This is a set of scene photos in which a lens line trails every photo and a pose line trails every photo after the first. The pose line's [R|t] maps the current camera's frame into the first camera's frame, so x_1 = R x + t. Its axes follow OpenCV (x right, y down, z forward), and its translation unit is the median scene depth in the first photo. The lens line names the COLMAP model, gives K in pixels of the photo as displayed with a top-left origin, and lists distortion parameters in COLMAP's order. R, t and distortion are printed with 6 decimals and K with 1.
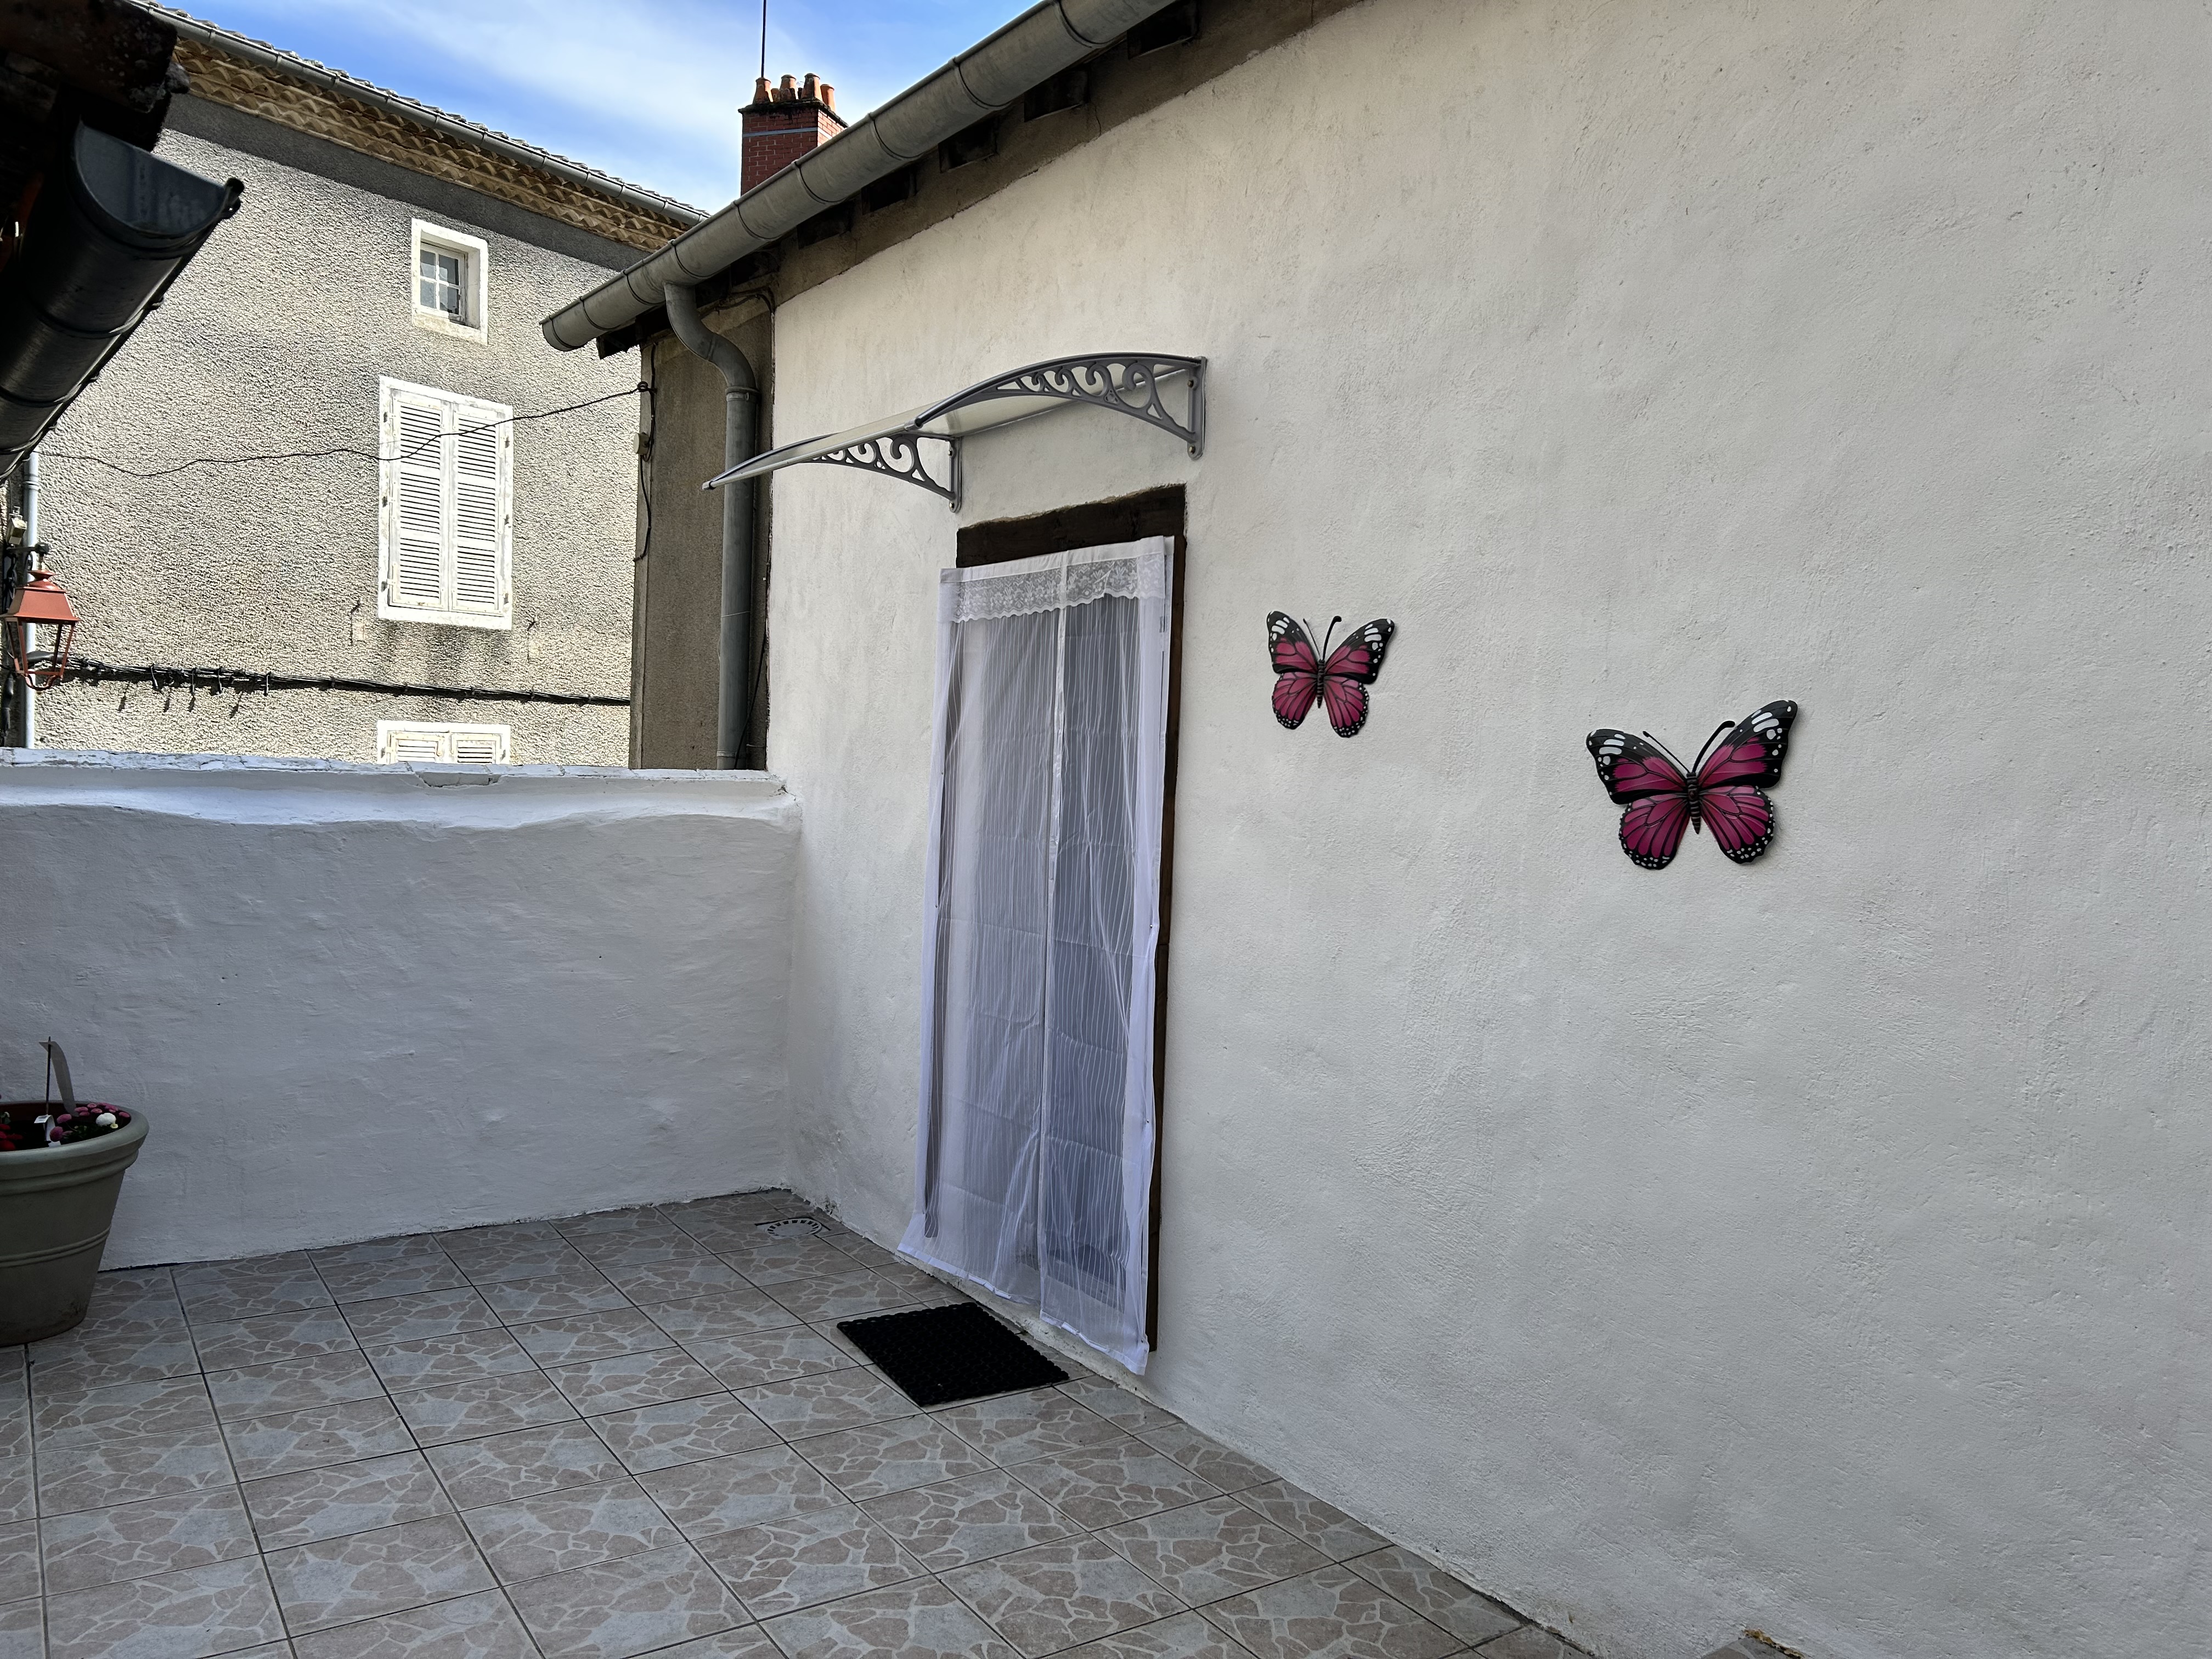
lens RADIAL K [[1662.8, 0, 1101.1], [0, 1662.8, 826.6], [0, 0, 1]] dist [0.046314, -0.047024]
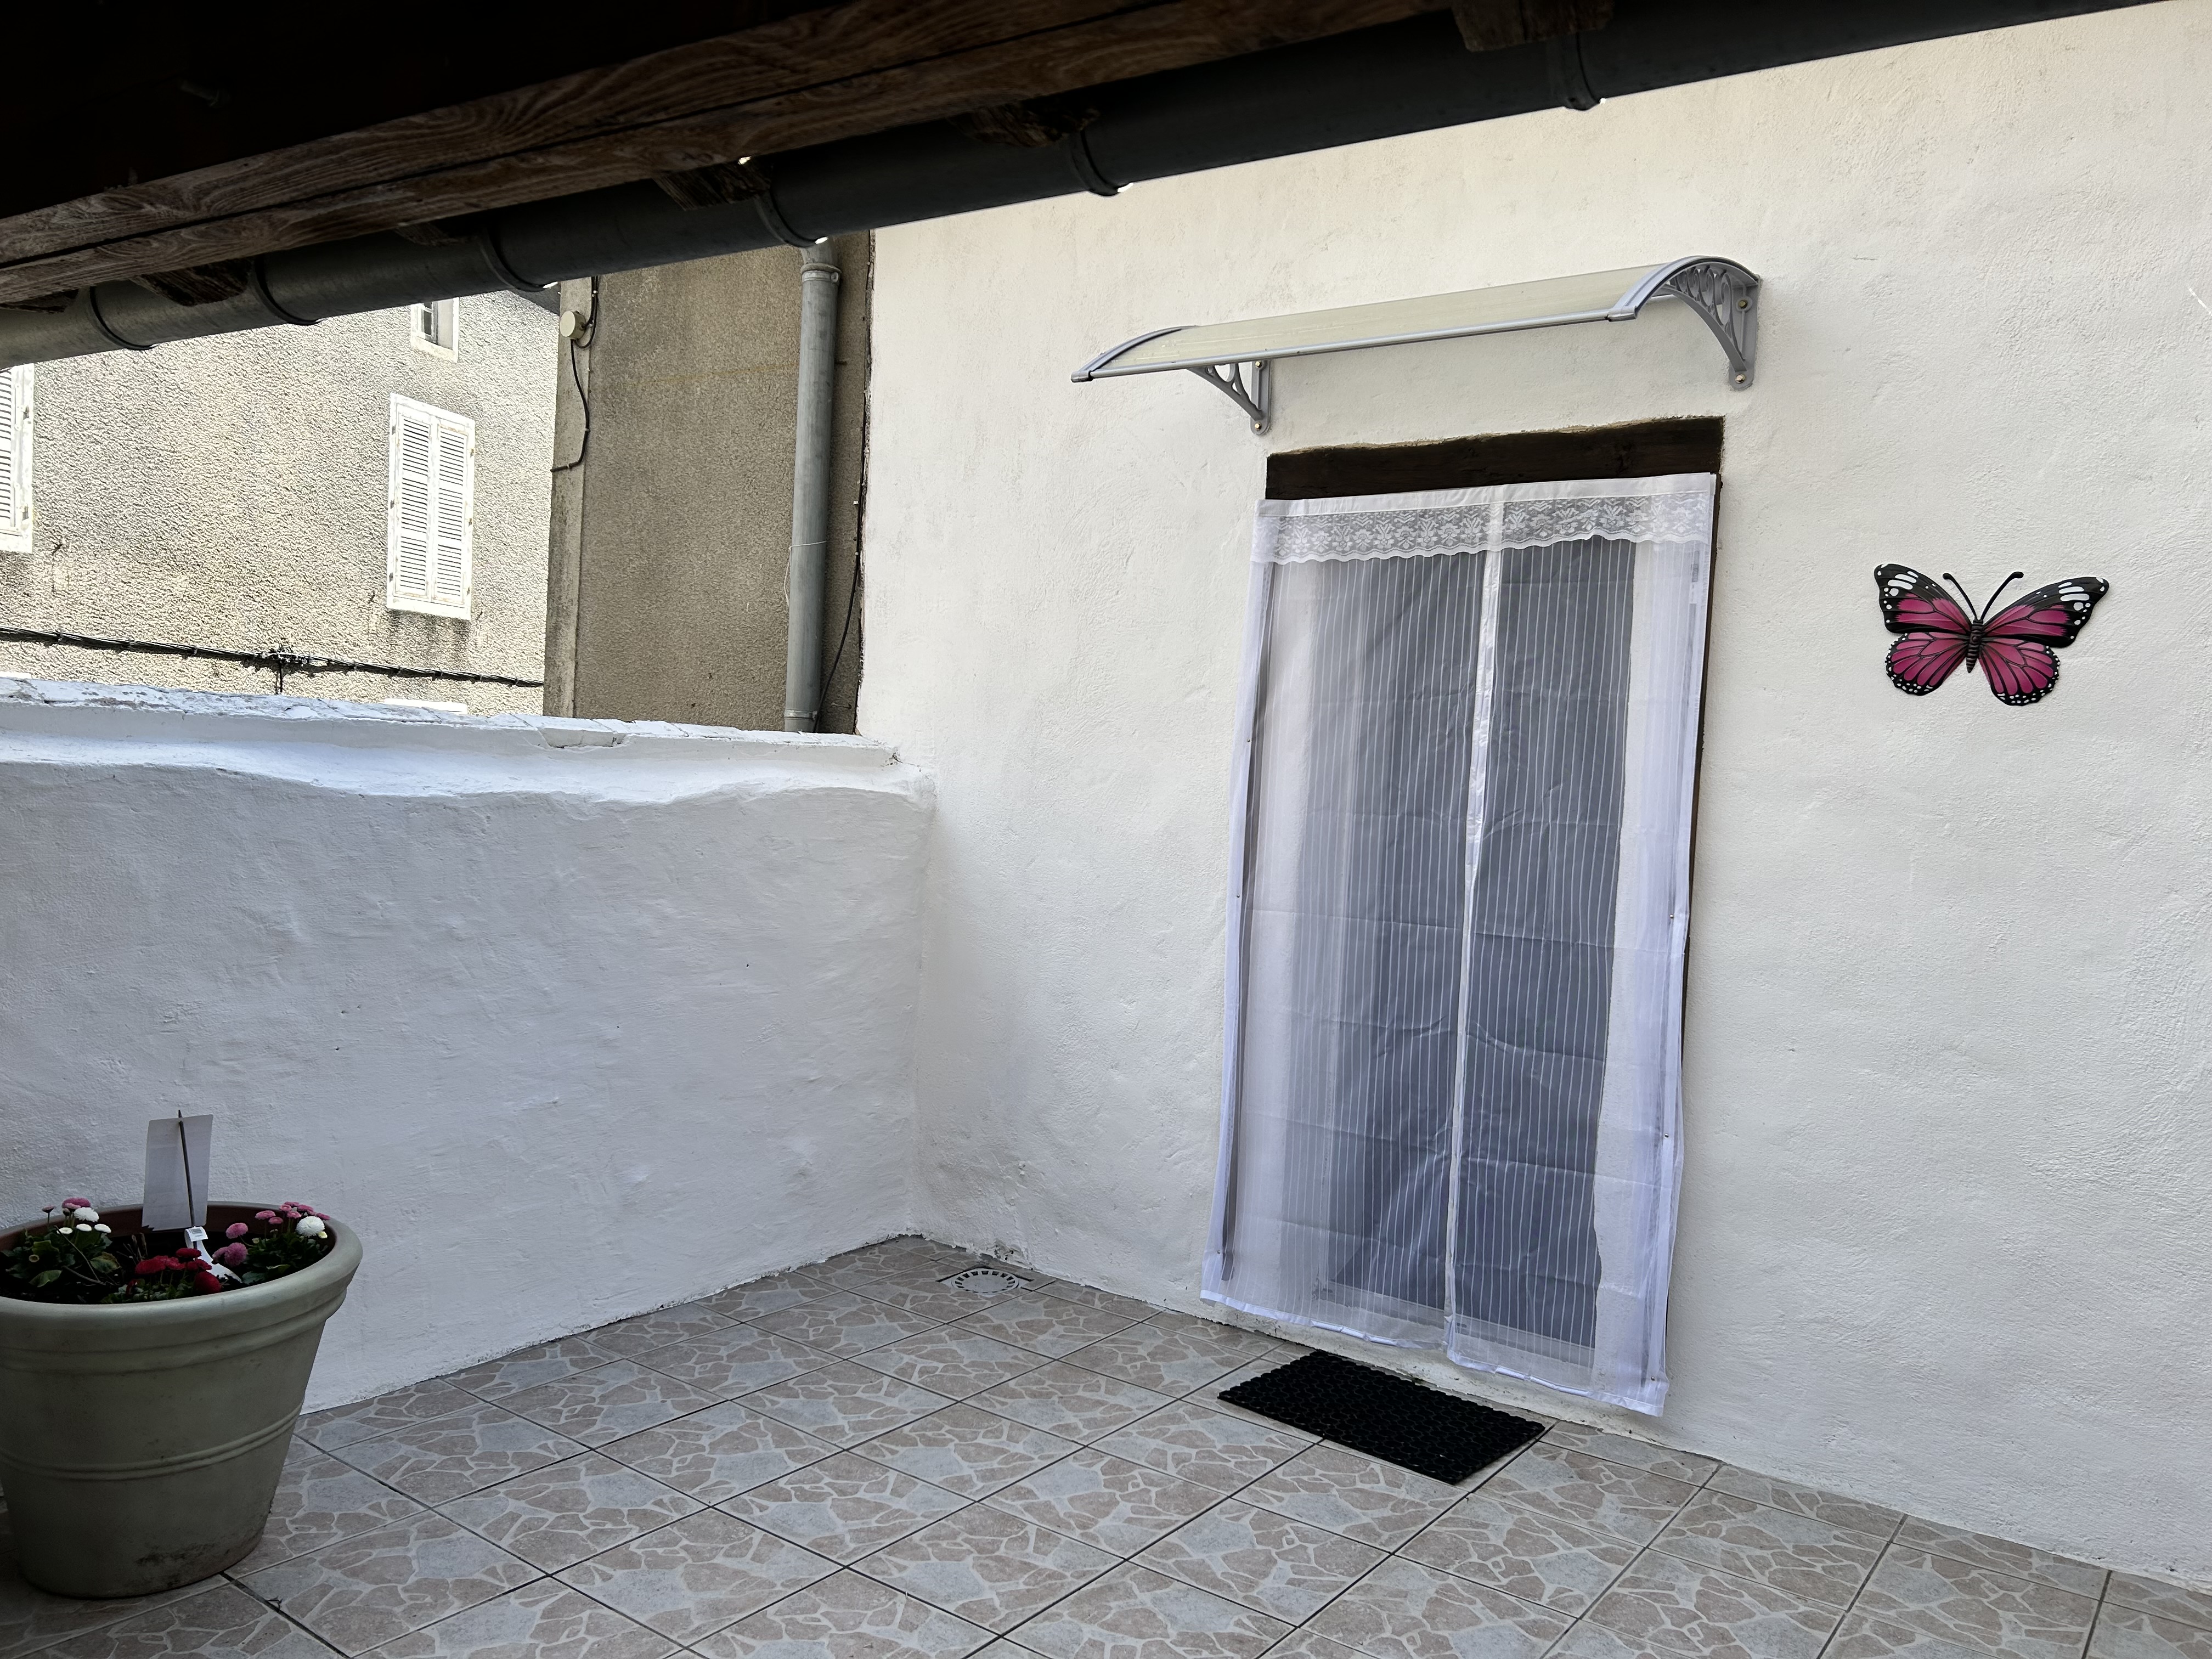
lens RADIAL K [[1662.8, 0, 1105.9], [0, 1662.8, 845.9], [0, 0, 1]] dist [0.046314, -0.047024]
pose [[0.937931, -0.005513, 0.346779, -0.497467], [-0.002868, 0.999716, 0.023649, 0.002306], [-0.346811, -0.023176, 0.937649, 0.238228]]
